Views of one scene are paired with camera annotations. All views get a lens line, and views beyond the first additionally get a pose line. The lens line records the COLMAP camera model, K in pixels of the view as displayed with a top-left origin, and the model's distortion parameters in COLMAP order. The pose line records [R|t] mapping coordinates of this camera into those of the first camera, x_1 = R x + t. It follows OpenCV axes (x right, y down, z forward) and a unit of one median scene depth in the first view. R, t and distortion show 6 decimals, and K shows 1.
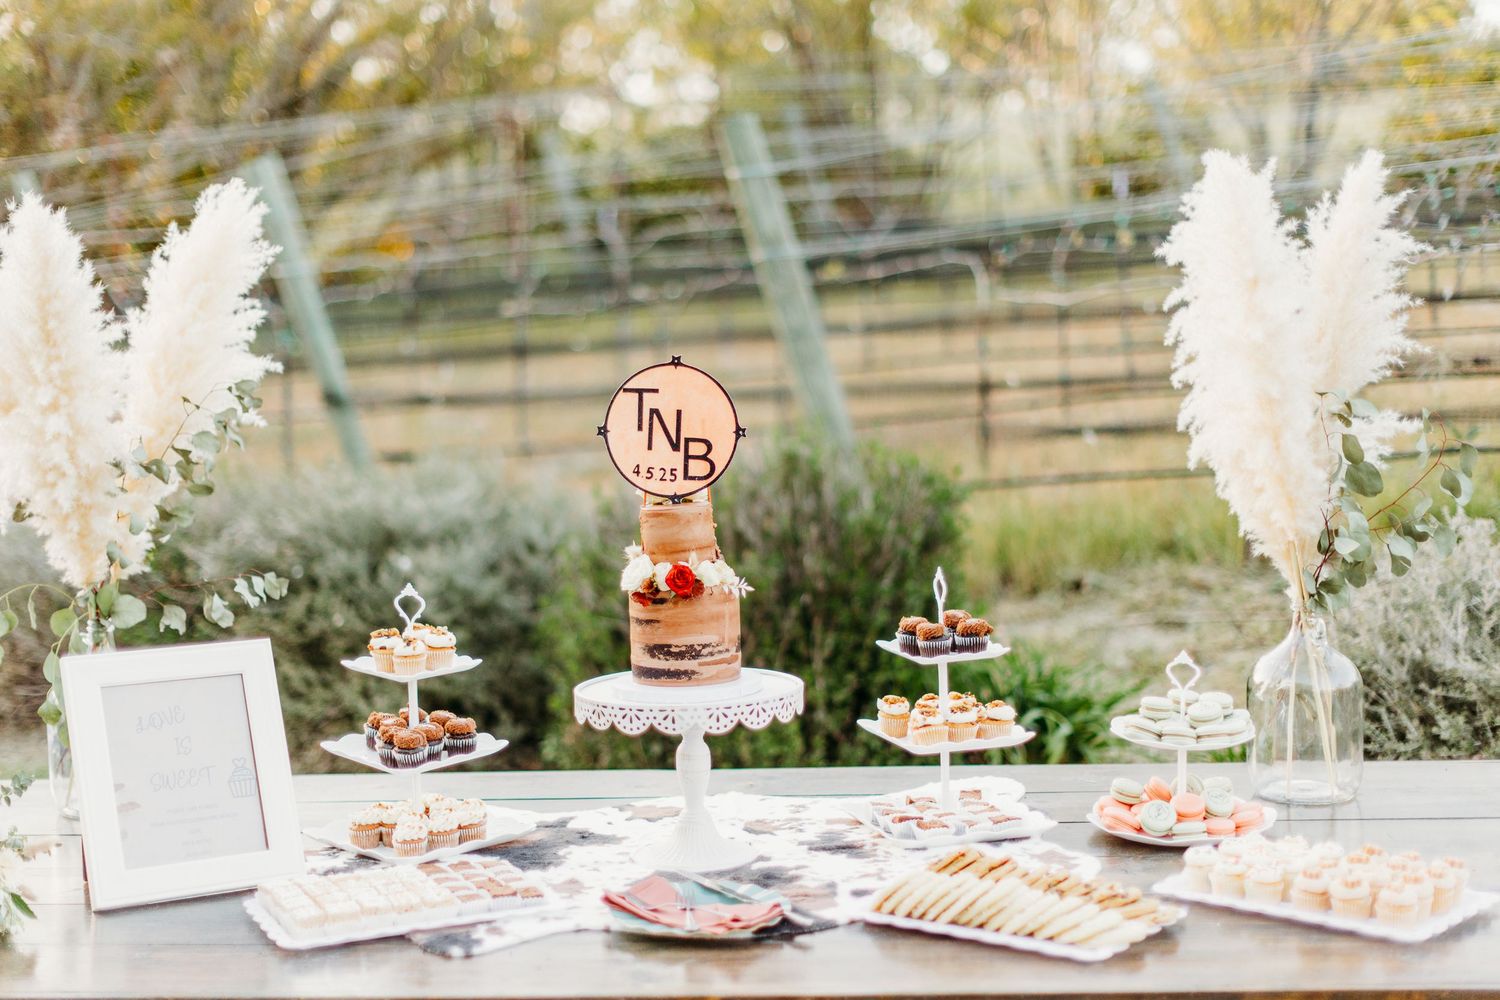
lens RADIAL K [[2128.7, 0, 748.2], [0, 2128.7, 504.6], [0, 0, 1]] dist [0.003013, 0.000000]
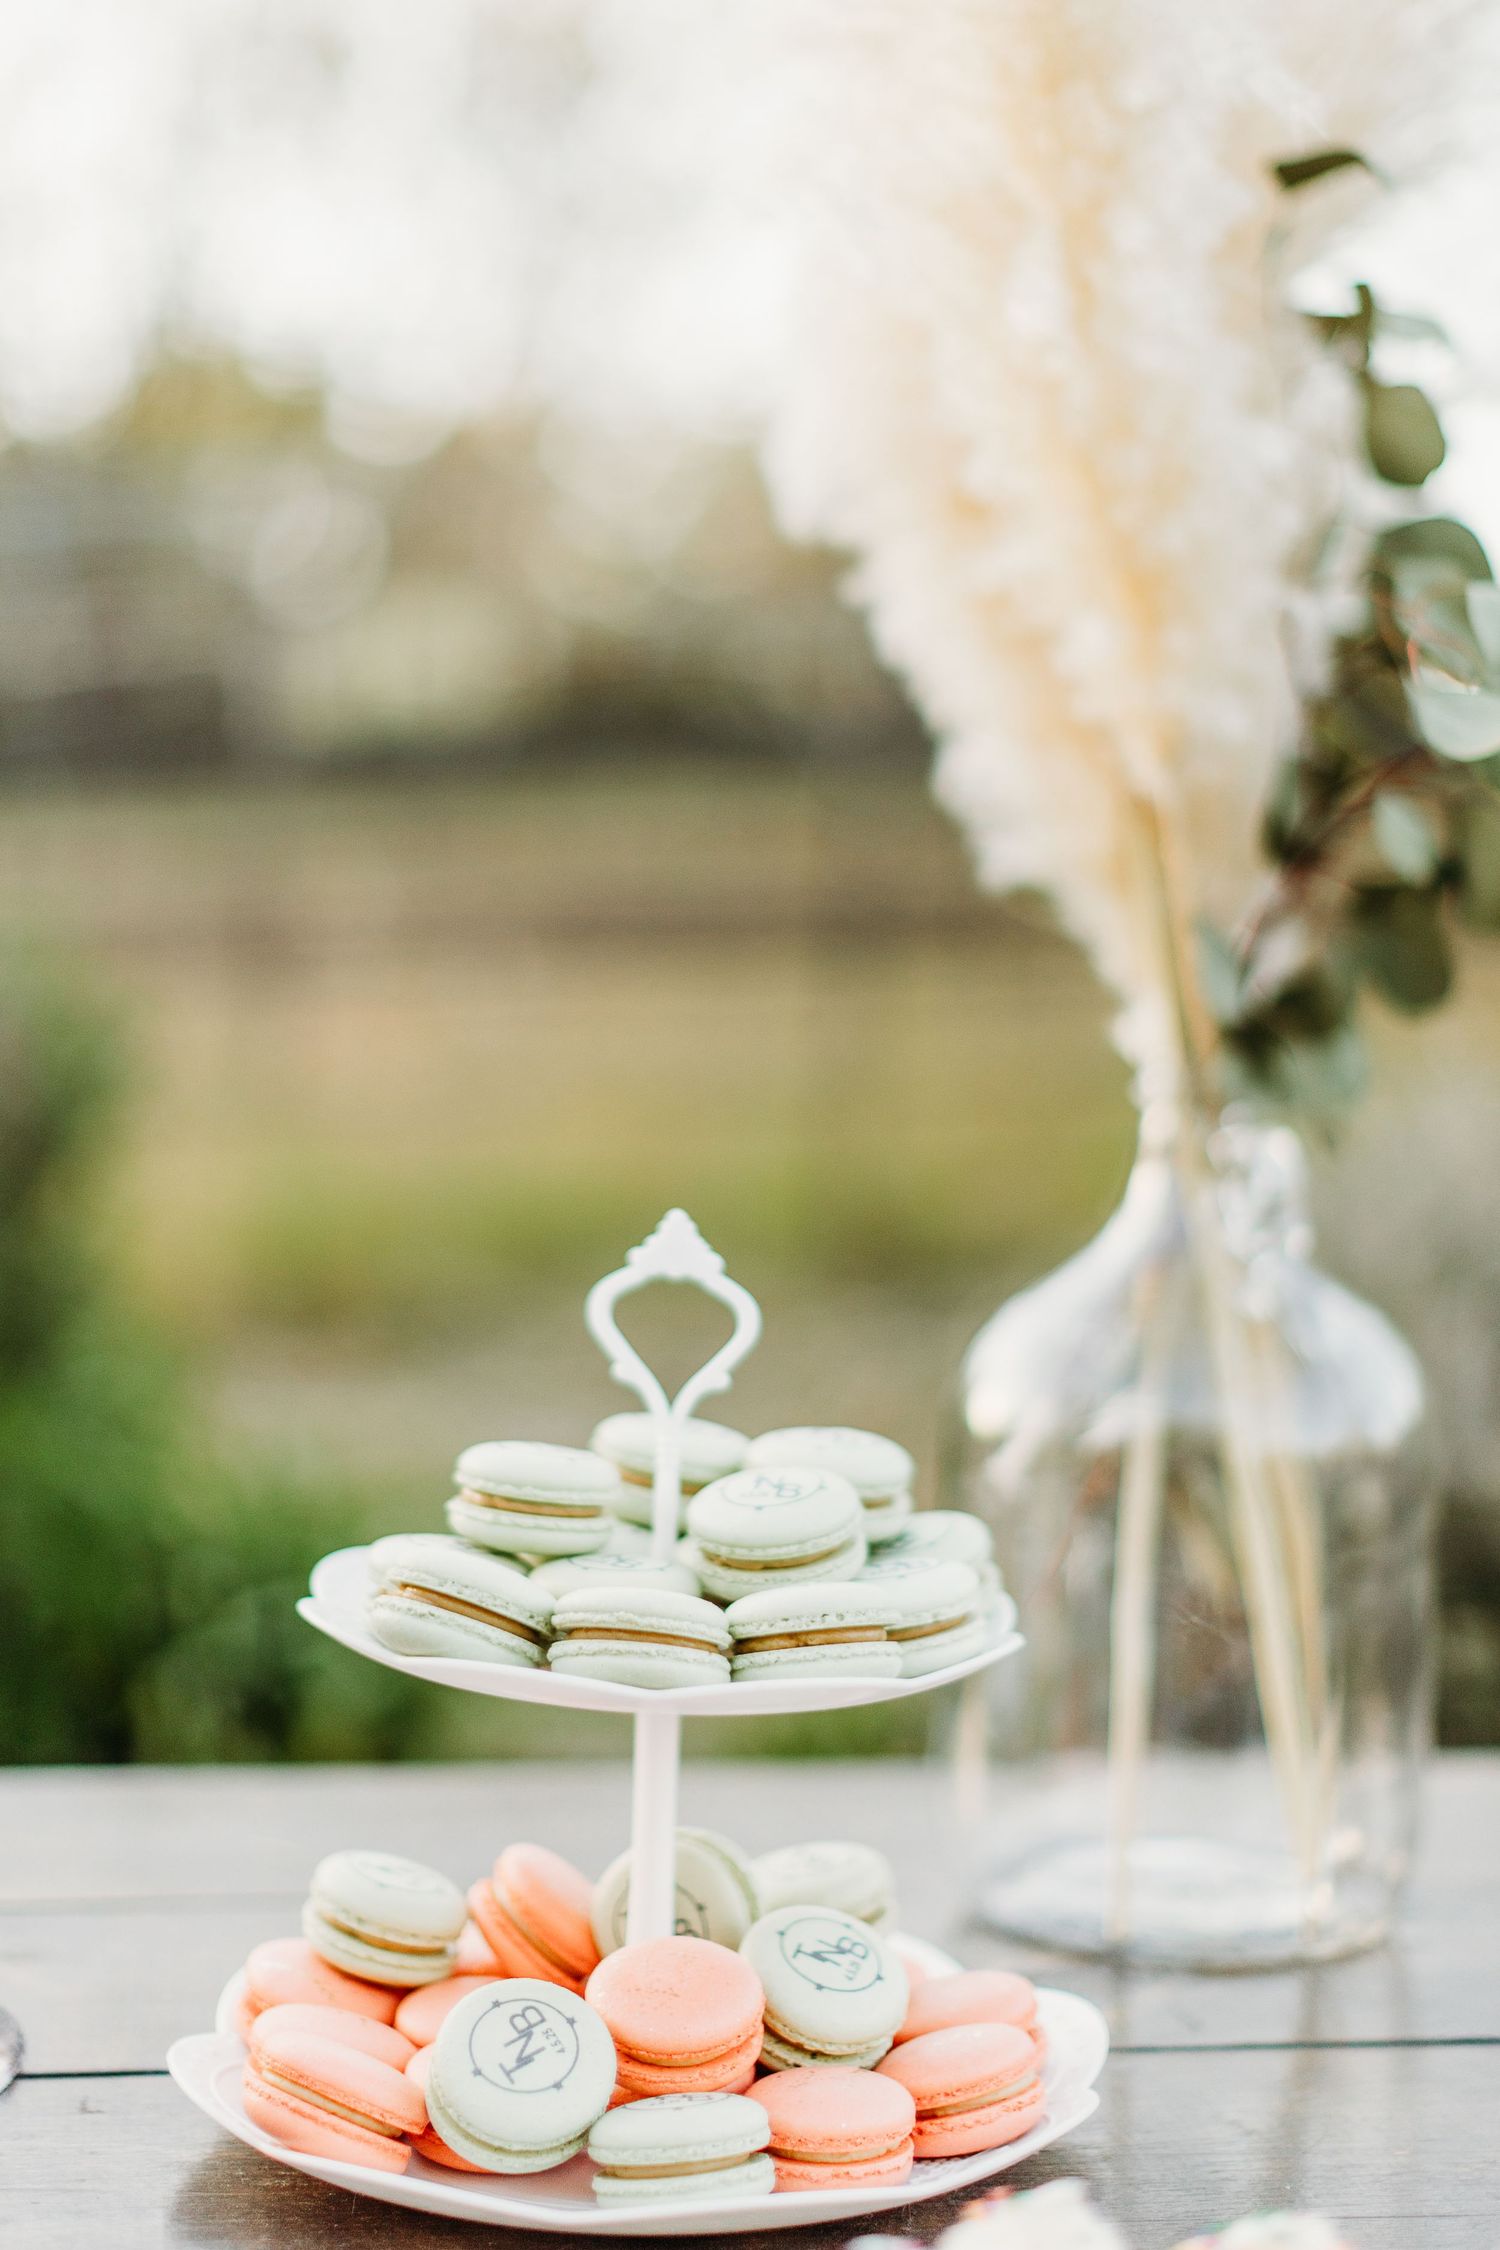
lens RADIAL K [[3193.0, 0, 746.2], [0, 3193.0, 1120.2], [0, 0, 1]] dist [0.003013, 0.000000]
pose [[0.976080, 0.042504, 0.213216, 0.147611], [-0.027093, 0.996839, -0.074690, 0.082843], [-0.215716, 0.067127, 0.974146, 0.711710]]
